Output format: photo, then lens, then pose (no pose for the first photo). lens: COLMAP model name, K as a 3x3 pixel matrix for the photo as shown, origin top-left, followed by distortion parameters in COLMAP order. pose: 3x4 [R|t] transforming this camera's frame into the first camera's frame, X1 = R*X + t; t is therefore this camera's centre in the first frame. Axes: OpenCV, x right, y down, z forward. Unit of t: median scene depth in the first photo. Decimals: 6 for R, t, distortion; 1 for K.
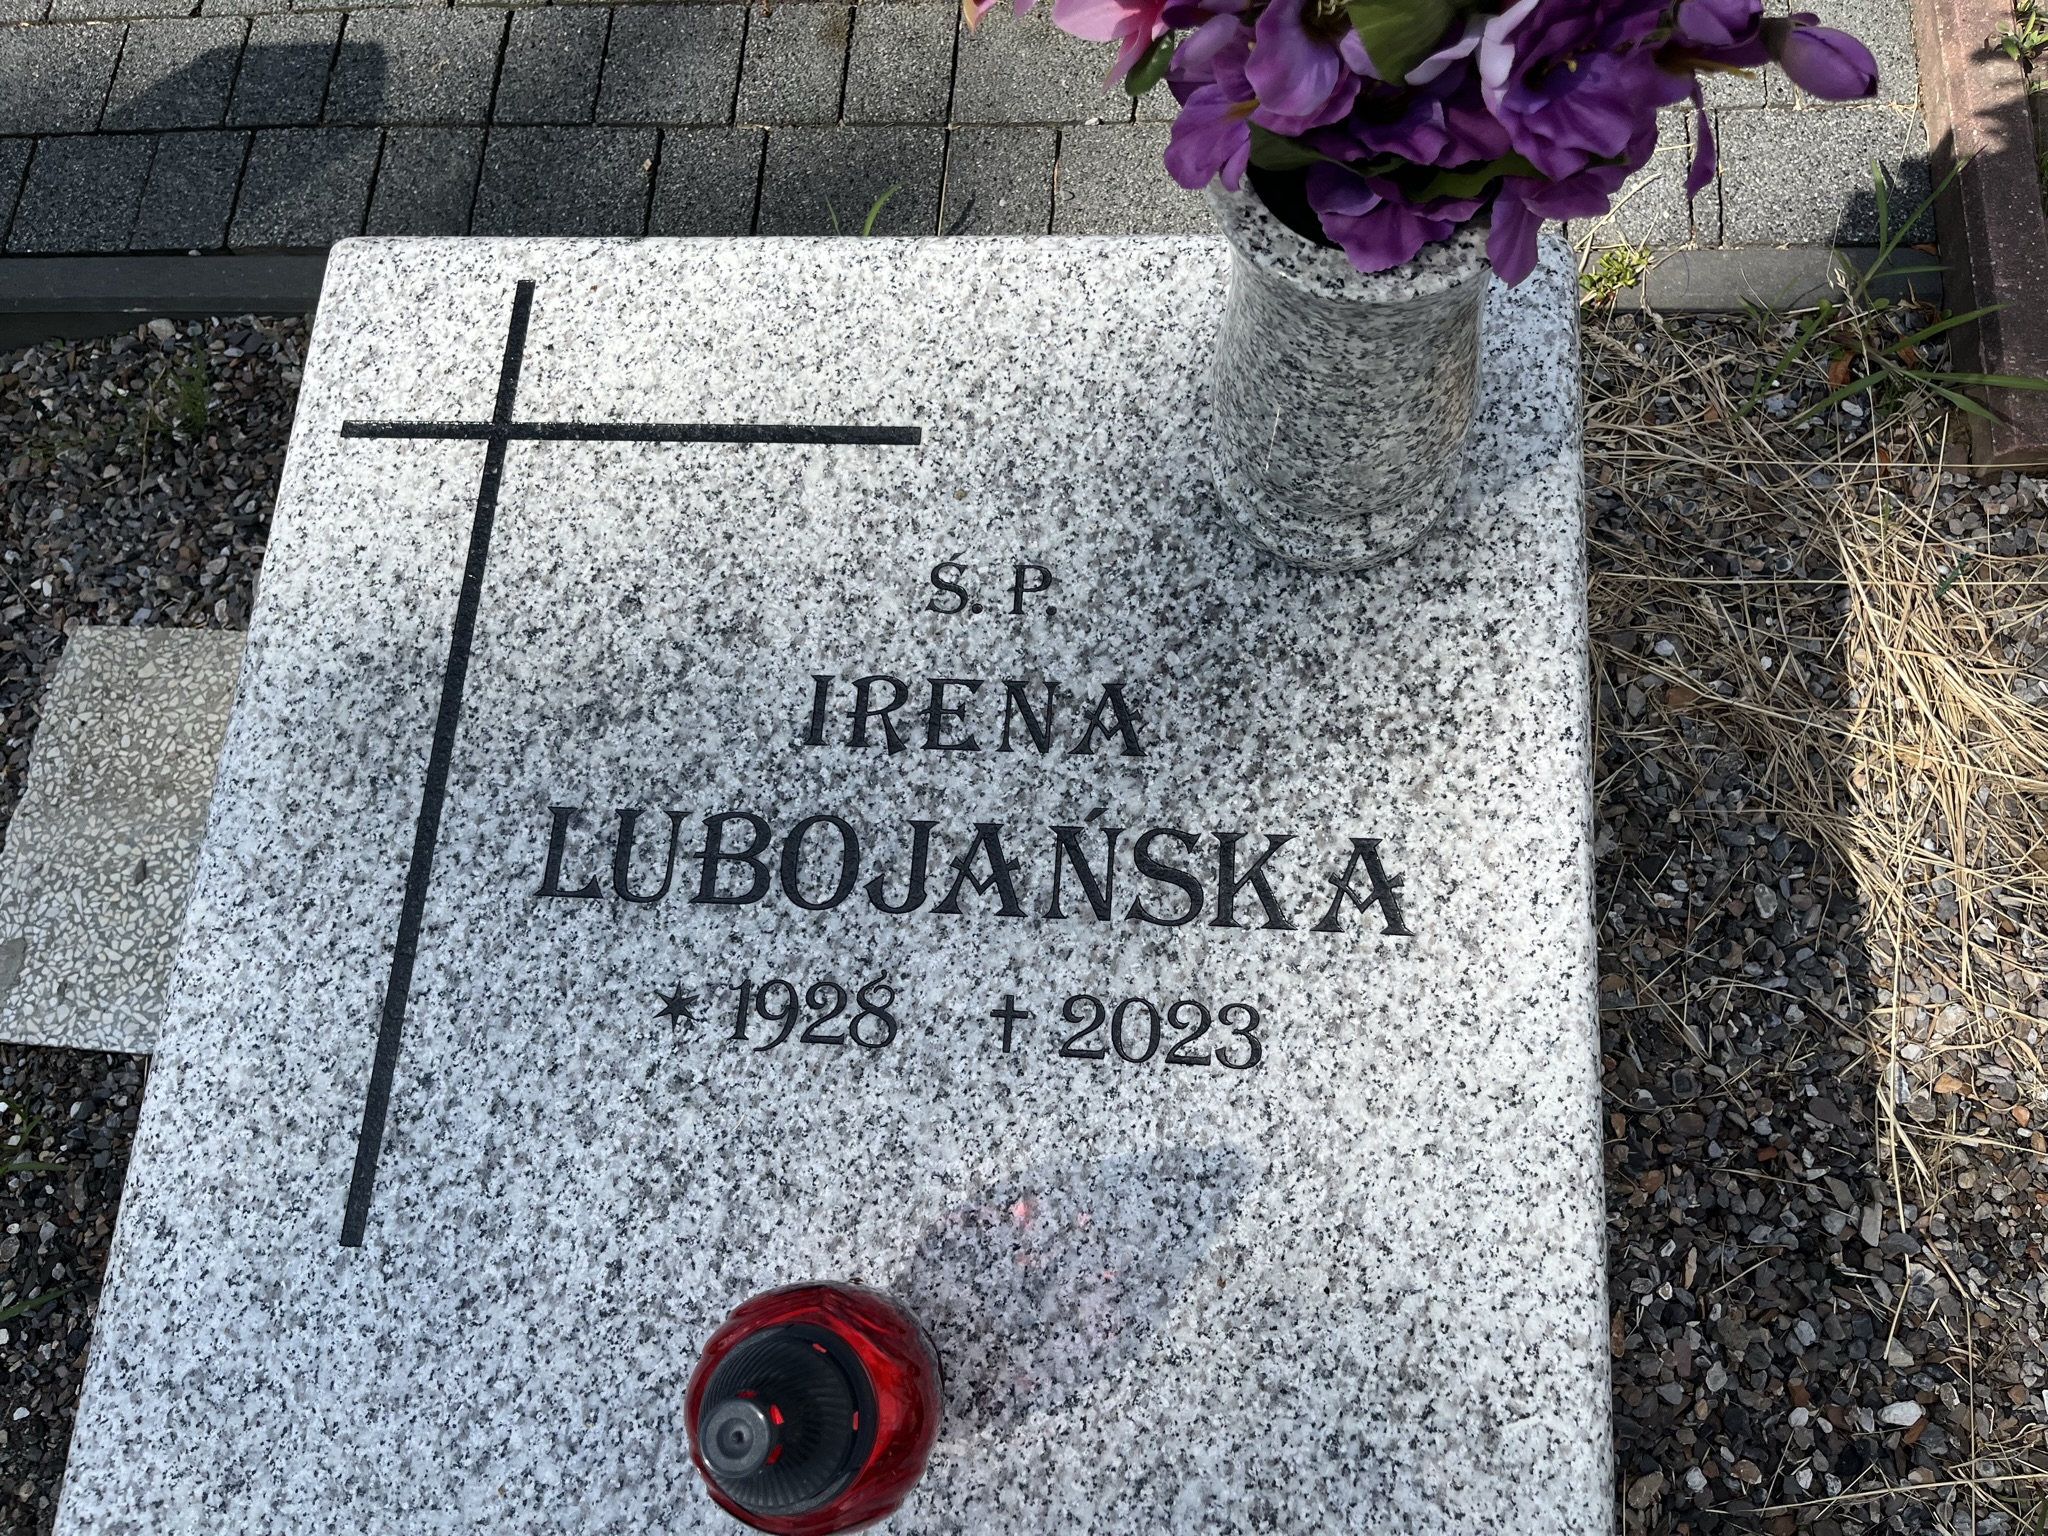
lens RADIAL K [[1559.0, 0, 1031.9], [0, 1559.0, 767.8], [0, 0, 1]] dist [0.052856, -0.069716]
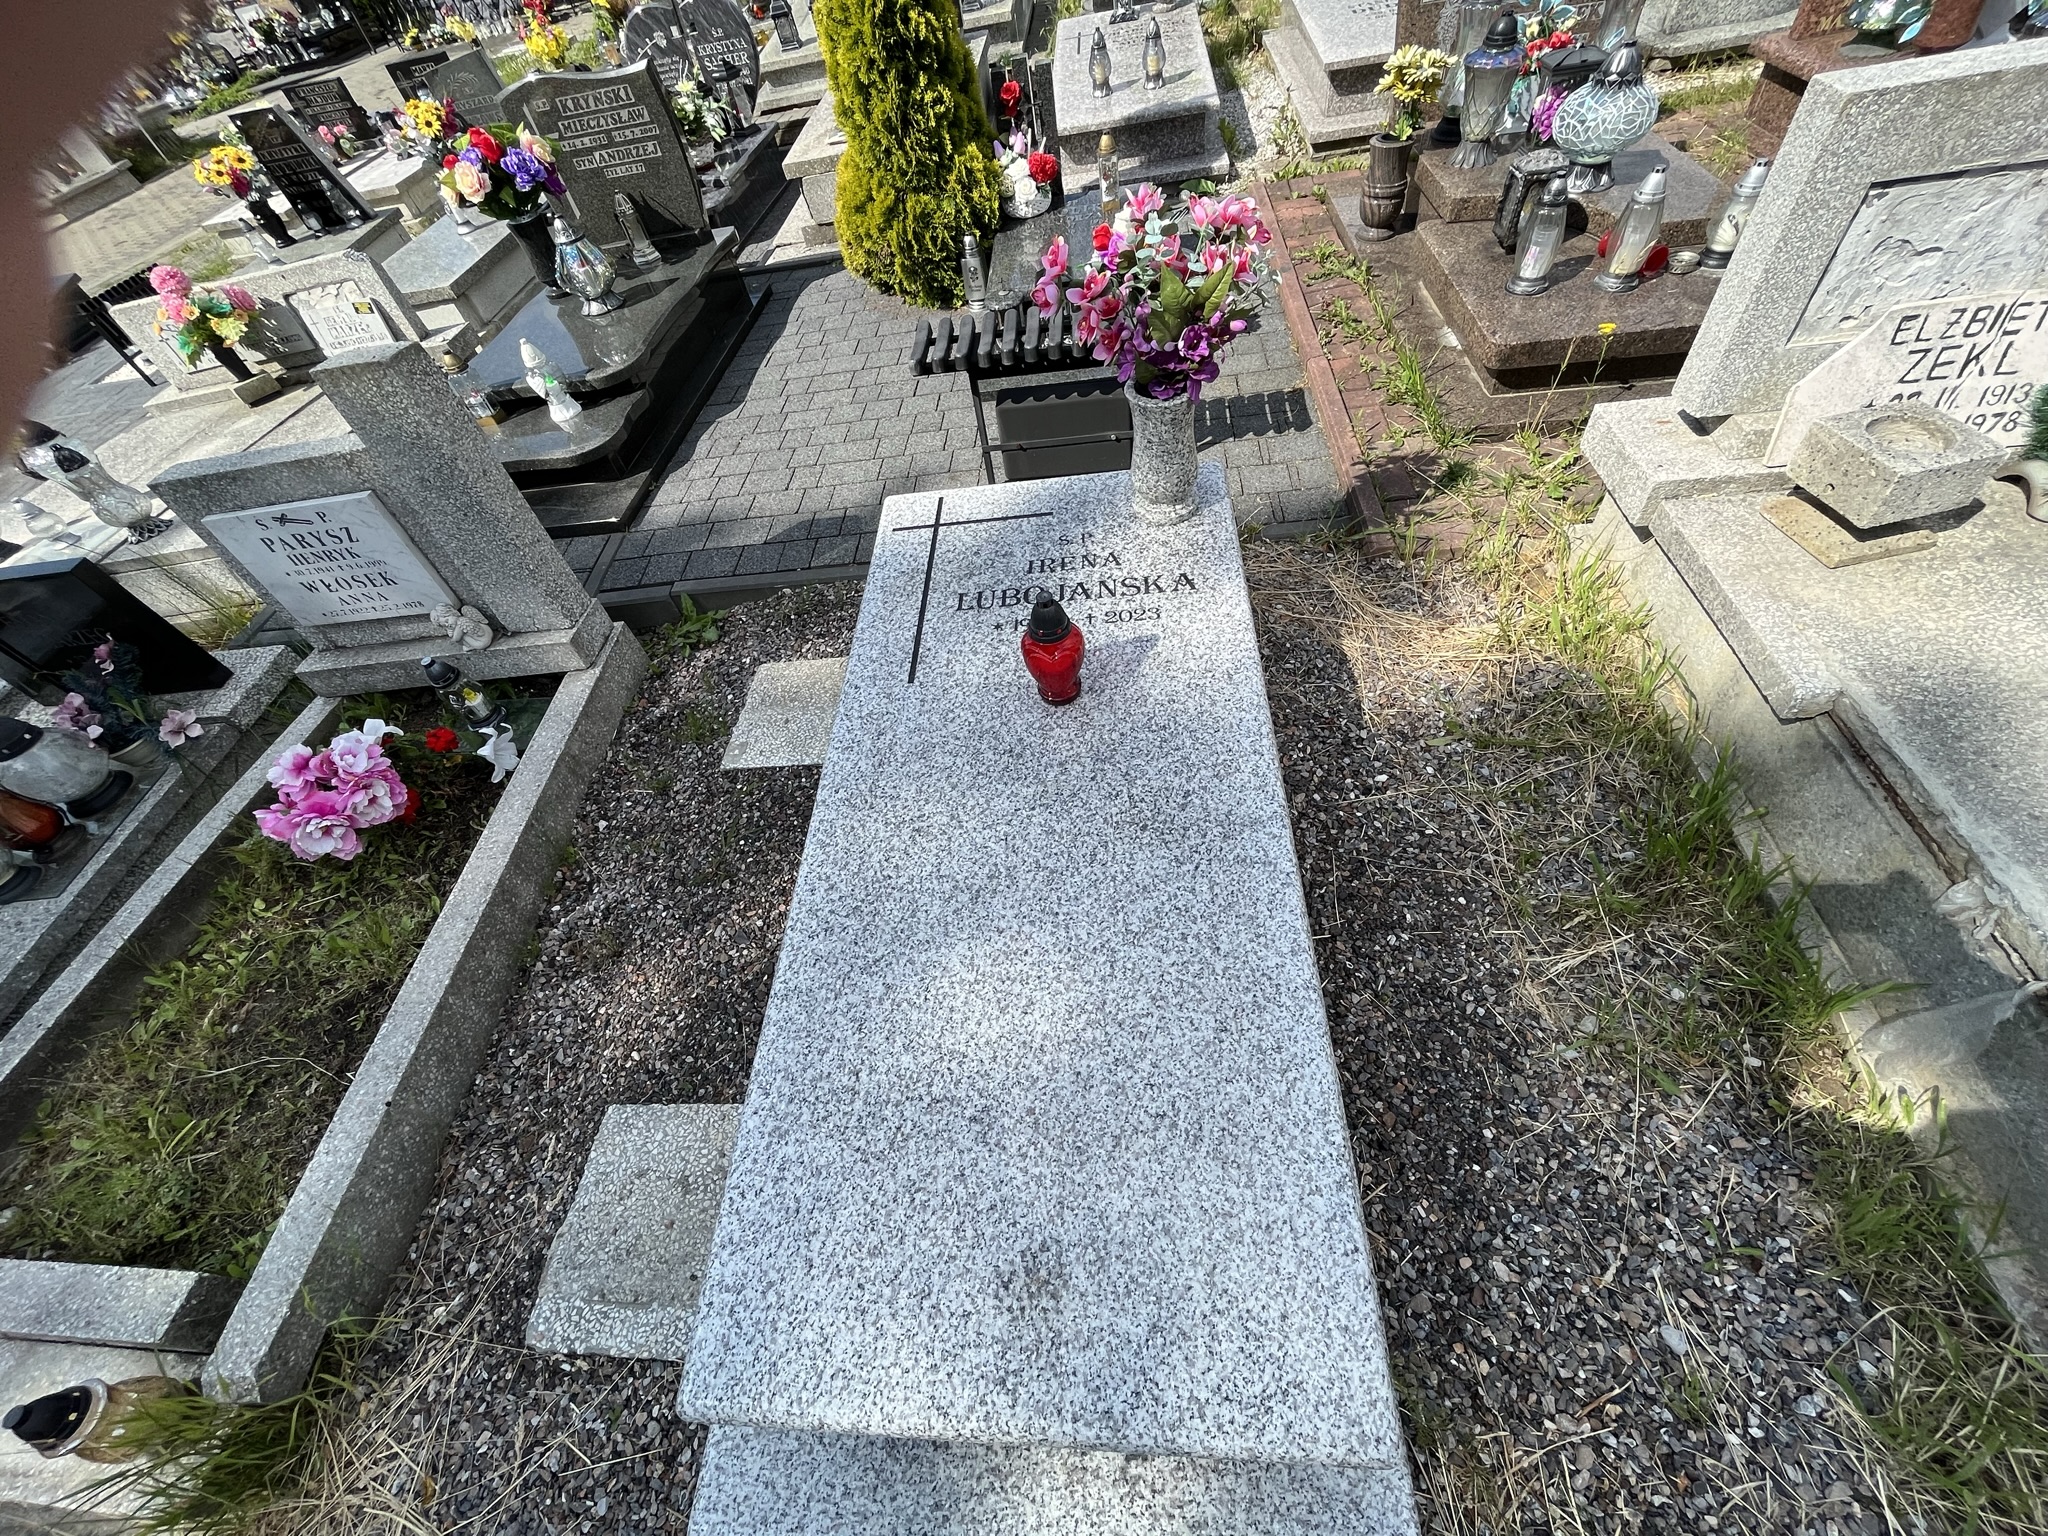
lens RADIAL K [[839.5, 0, 1010.1], [0, 839.5, 769.1], [0, 0, 1]] dist [-0.001830, 0.000231]
pose [[0.998840, -0.042603, -0.022453, -0.163389], [0.031629, 0.931932, -0.361250, 1.126237], [0.036315, 0.360121, 0.932199, -0.670859]]
